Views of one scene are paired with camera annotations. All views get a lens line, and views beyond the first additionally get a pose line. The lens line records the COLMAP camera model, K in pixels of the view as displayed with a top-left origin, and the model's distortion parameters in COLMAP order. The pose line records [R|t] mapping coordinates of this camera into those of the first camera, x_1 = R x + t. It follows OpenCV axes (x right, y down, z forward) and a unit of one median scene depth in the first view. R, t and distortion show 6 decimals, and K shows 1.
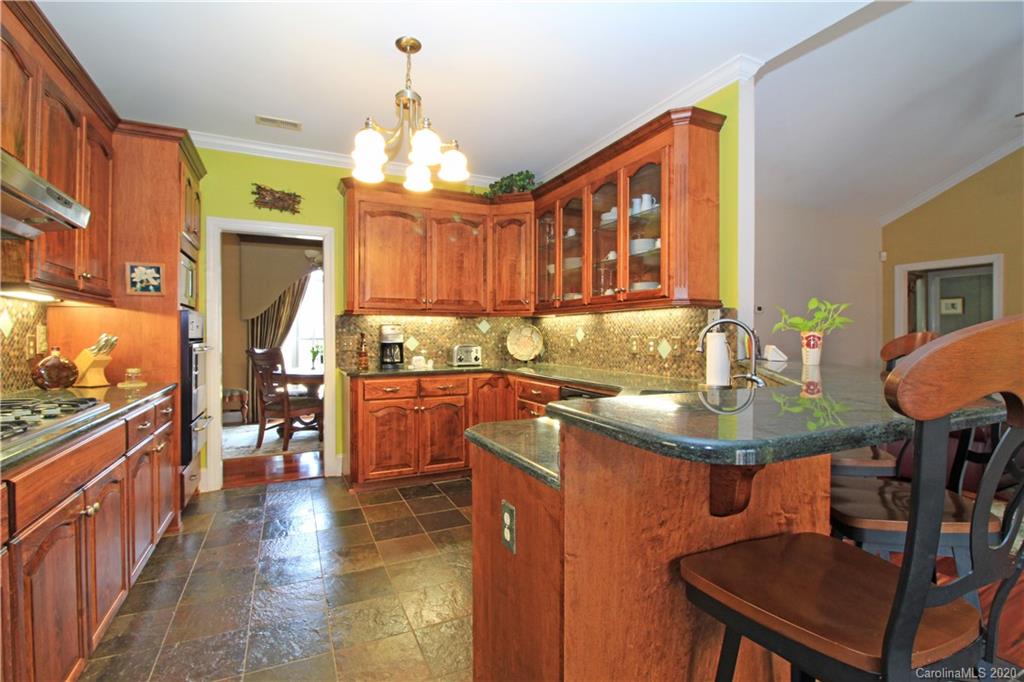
lens RADIAL K [[475.8, 0, 511.5], [0, 475.8, 337.5], [0, 0, 1]] dist [-0.000155, -0.000027]
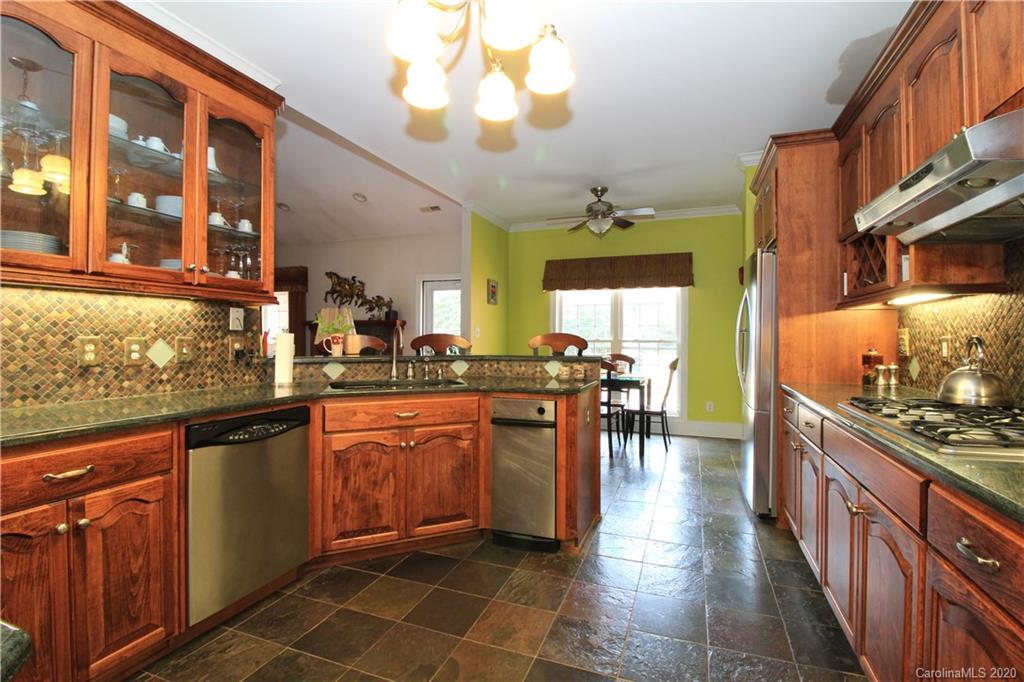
lens RADIAL K [[475.8, 0, 512.2], [0, 475.8, 338.9], [0, 0, 1]] dist [-0.000155, -0.000027]
pose [[-0.688421, 0.000742, 0.725311, -0.561322], [0.005513, 0.999976, 0.004210, 0.000929], [-0.725290, 0.006897, -0.688409, 1.110154]]
